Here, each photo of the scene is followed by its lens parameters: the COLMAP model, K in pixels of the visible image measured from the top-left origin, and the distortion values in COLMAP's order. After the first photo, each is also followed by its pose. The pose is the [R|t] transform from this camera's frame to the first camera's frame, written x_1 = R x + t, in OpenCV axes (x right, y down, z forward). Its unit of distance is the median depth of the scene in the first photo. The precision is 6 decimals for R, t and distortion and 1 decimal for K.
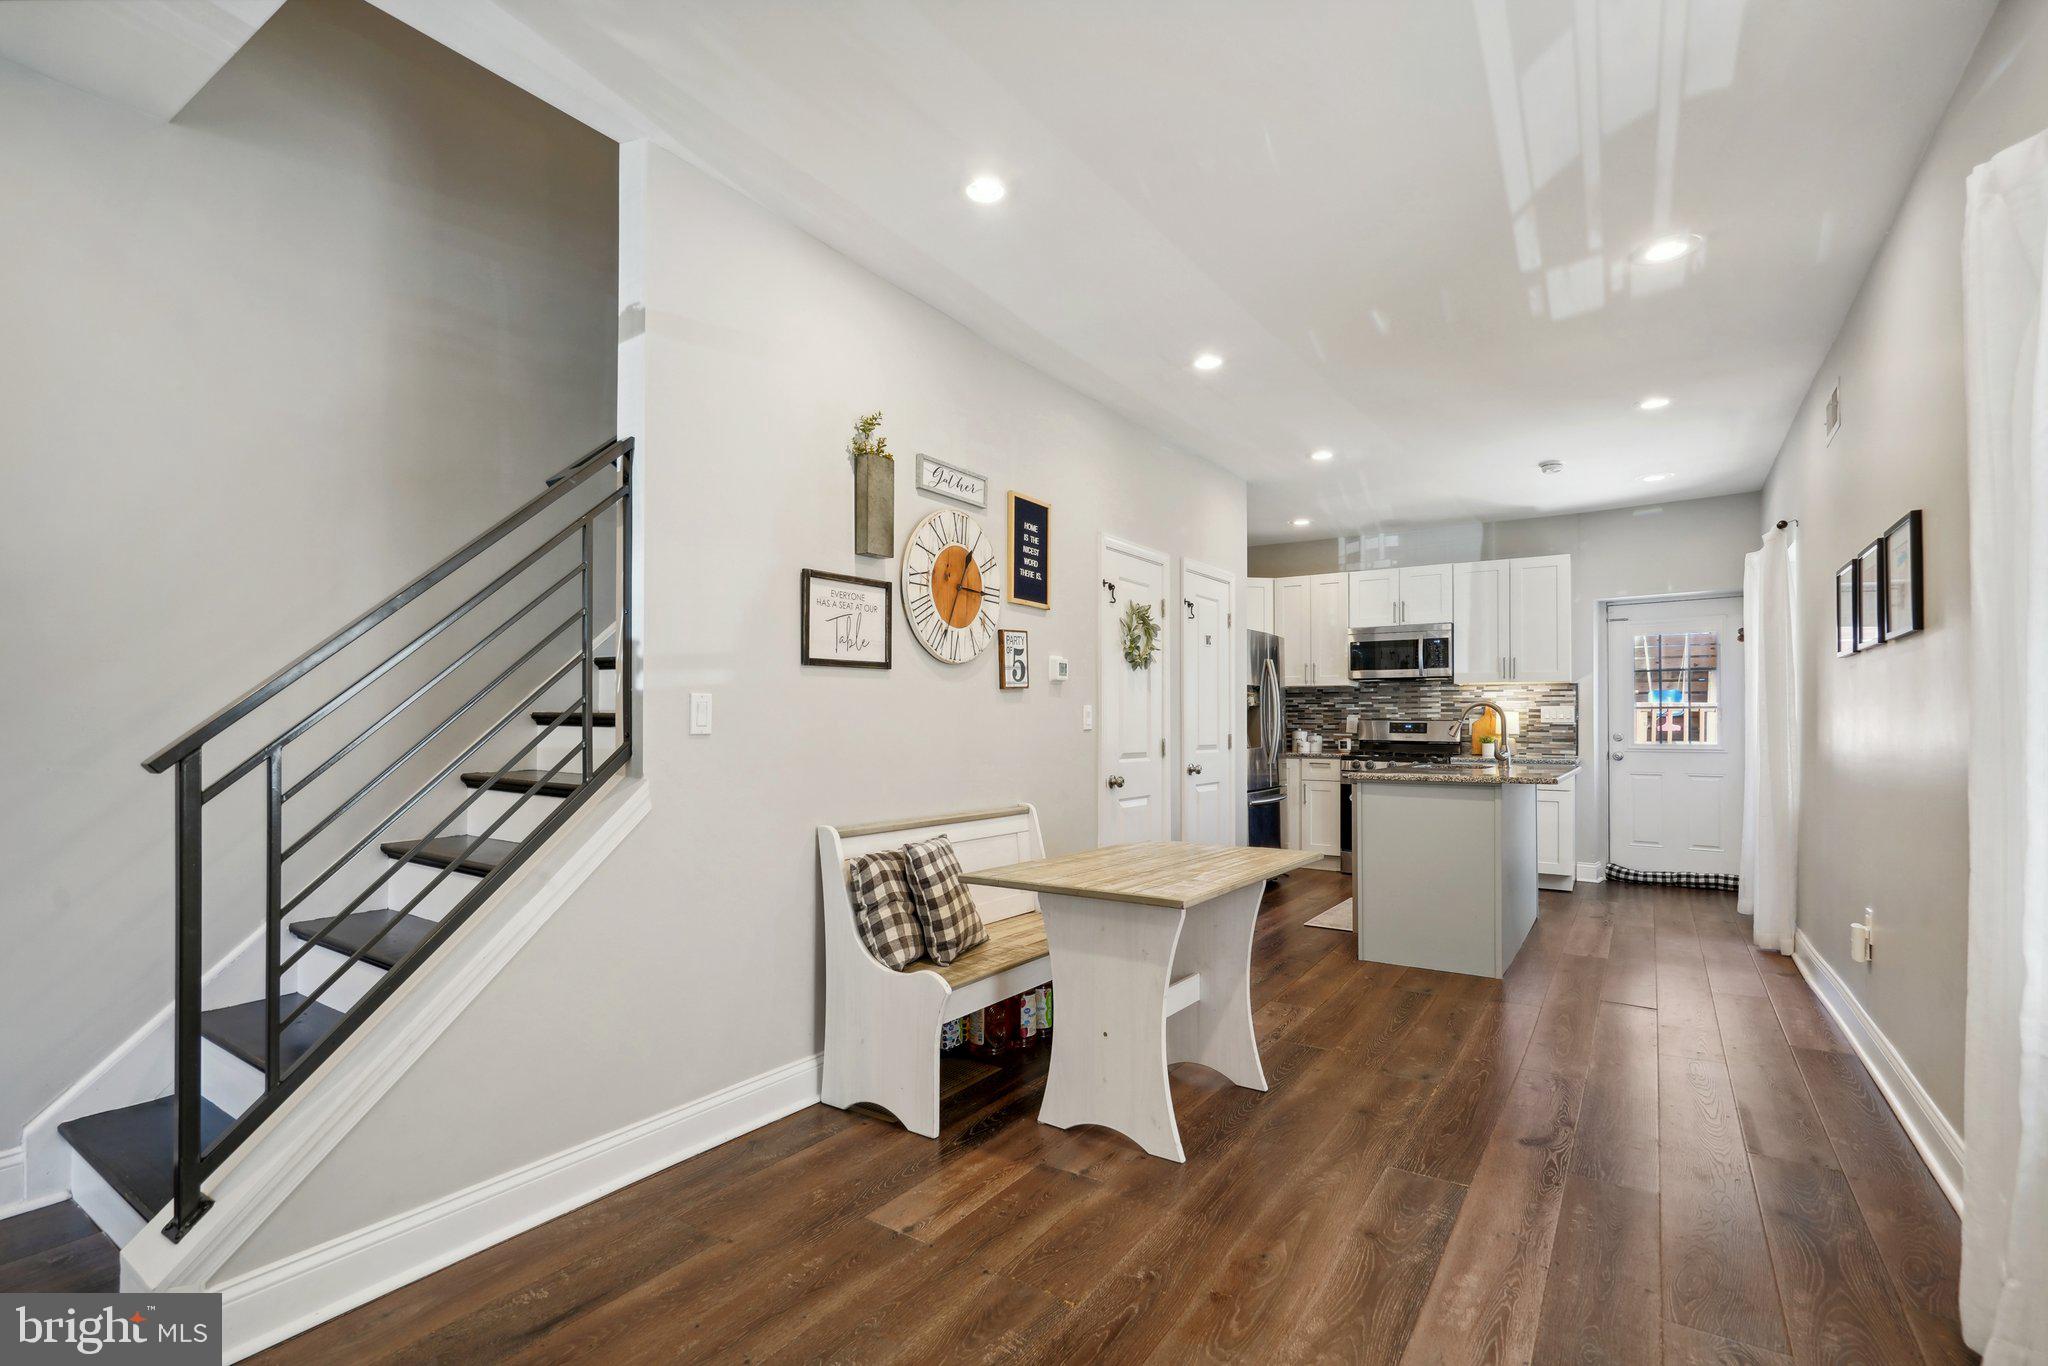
lens RADIAL K [[942.6, 0, 1010.0], [0, 942.6, 708.7], [0, 0, 1]] dist [-0.002149, -0.000018]
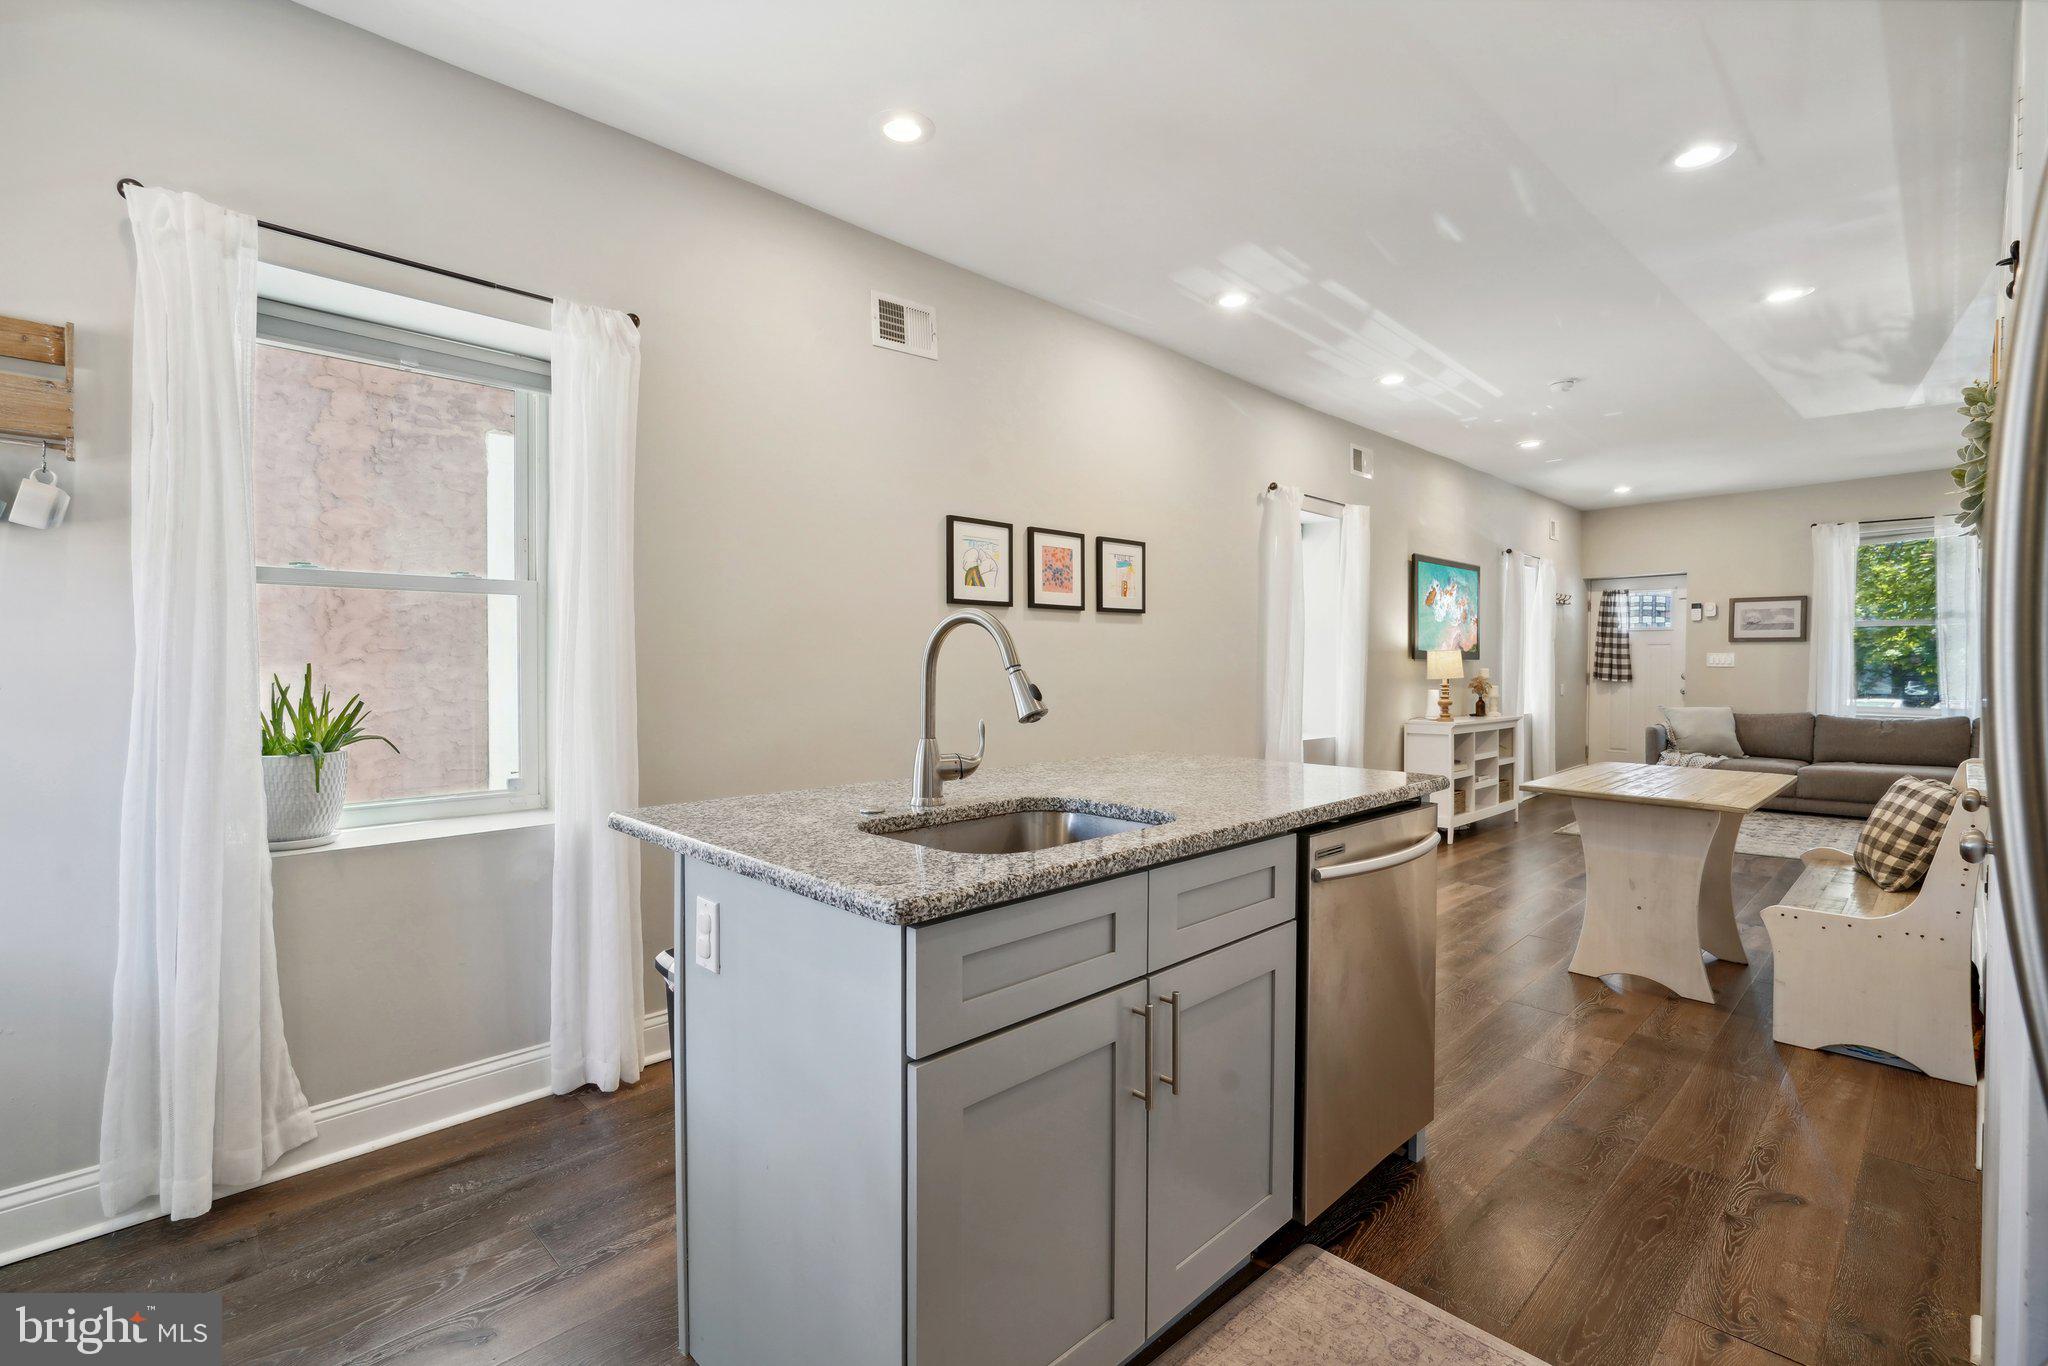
lens RADIAL K [[919.8, 0, 1014.8], [0, 919.8, 685.5], [0, 0, 1]] dist [0.000103, 0.000525]
pose [[-0.980171, -0.005327, 0.198083, 0.343754], [-0.003746, 0.999958, 0.008354, 0.011973], [-0.198119, 0.007446, -0.980150, 1.068339]]
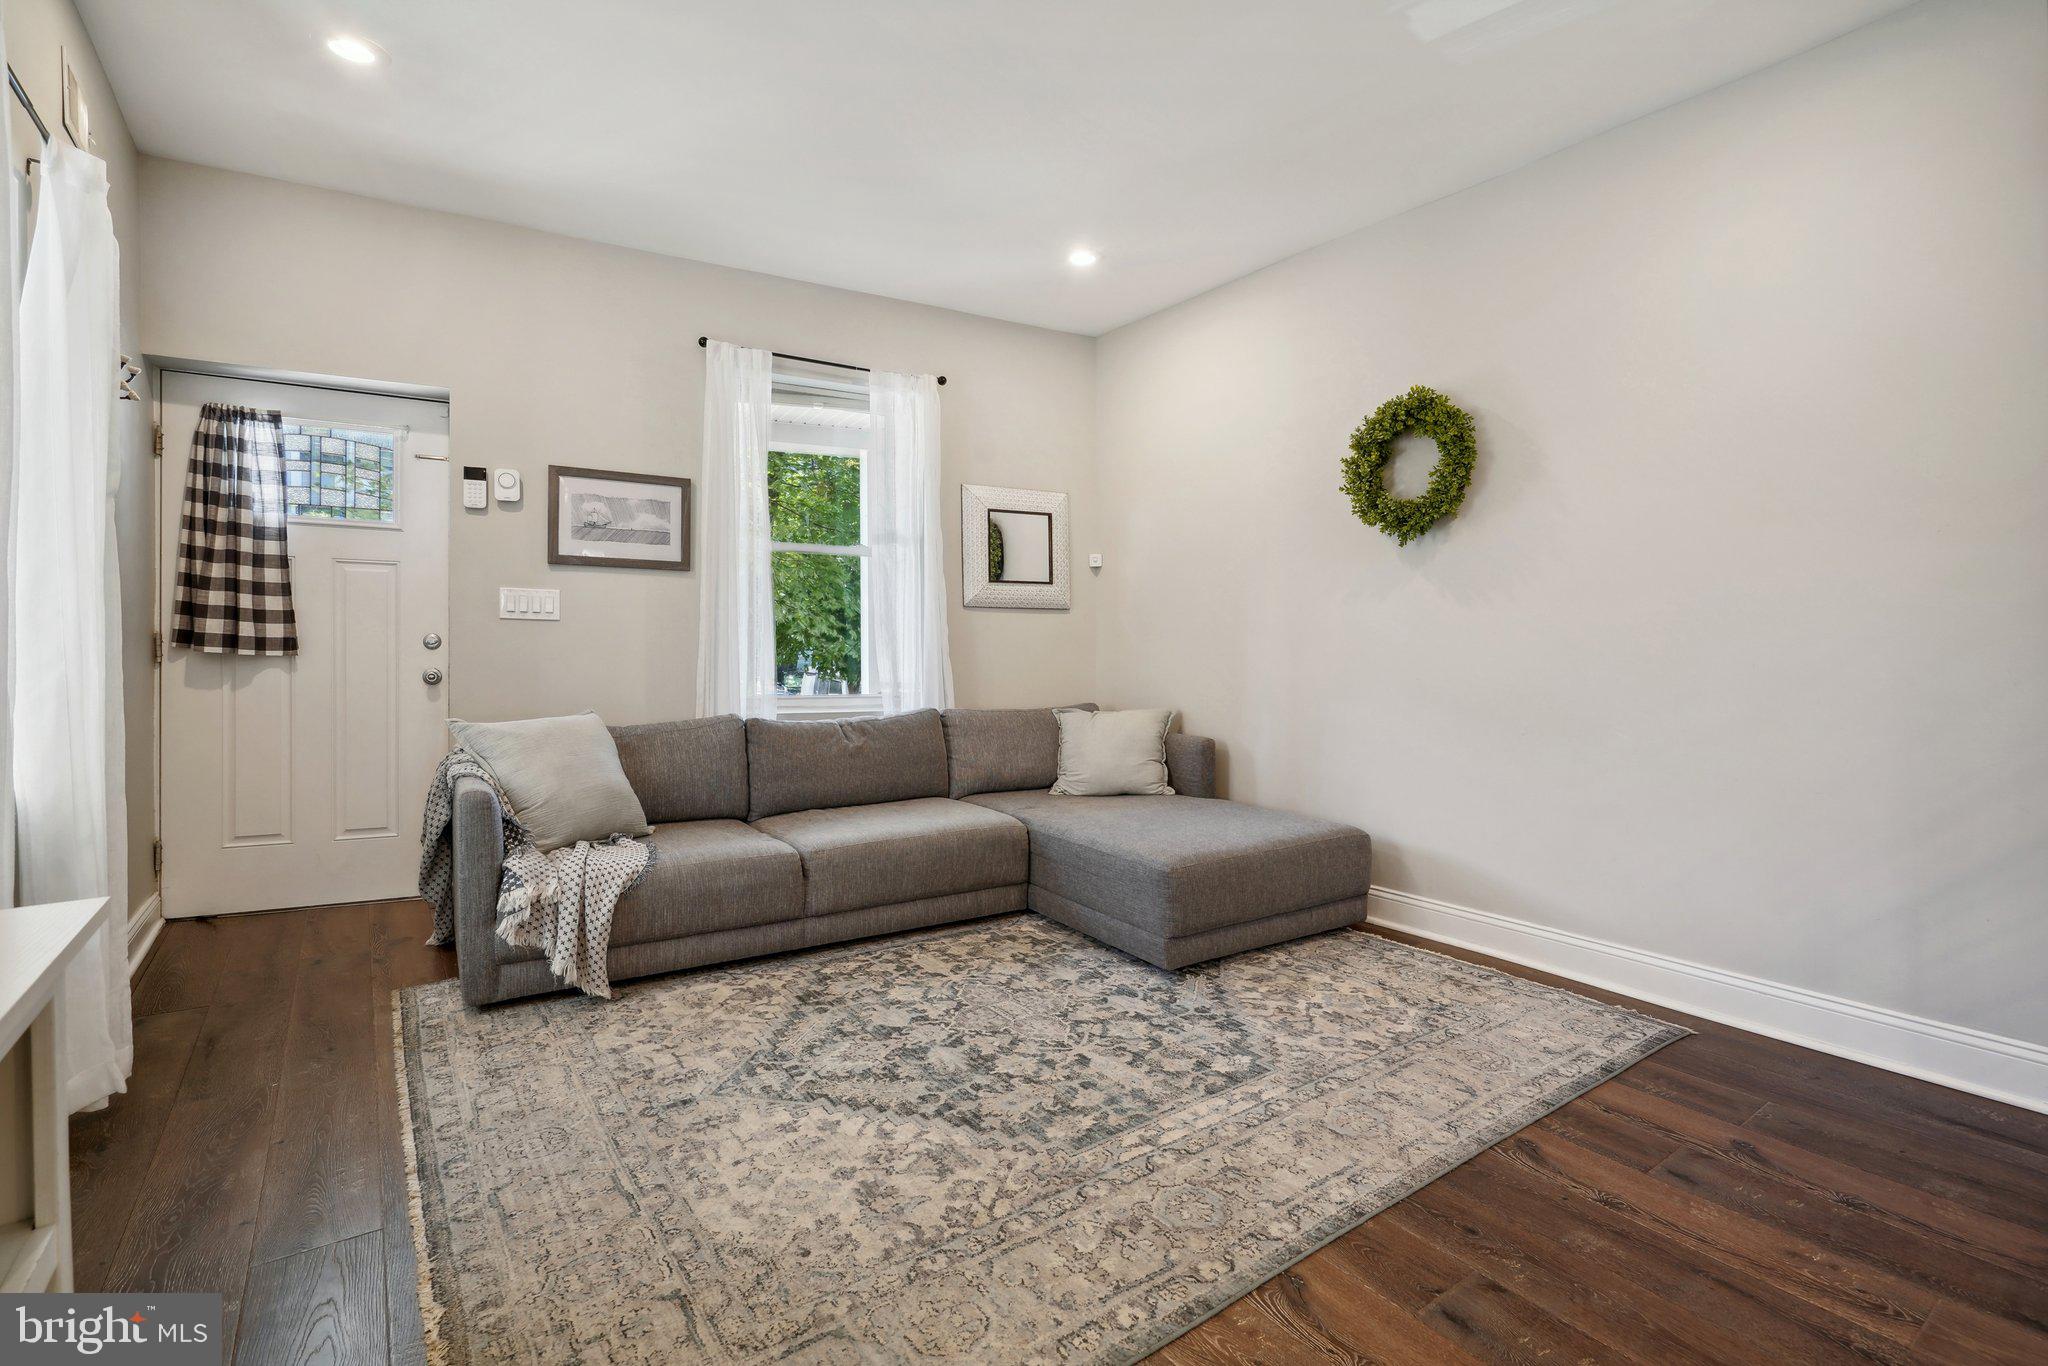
lens RADIAL K [[939.0, 0, 1019.3], [0, 939.0, 663.9], [0, 0, 1]] dist [-0.001239, 0.000410]
pose [[-0.346350, 0.012645, -0.938020, 0.062440], [0.004701, 0.999920, 0.011744, 0.014601], [0.938094, -0.000342, -0.346381, 0.078454]]
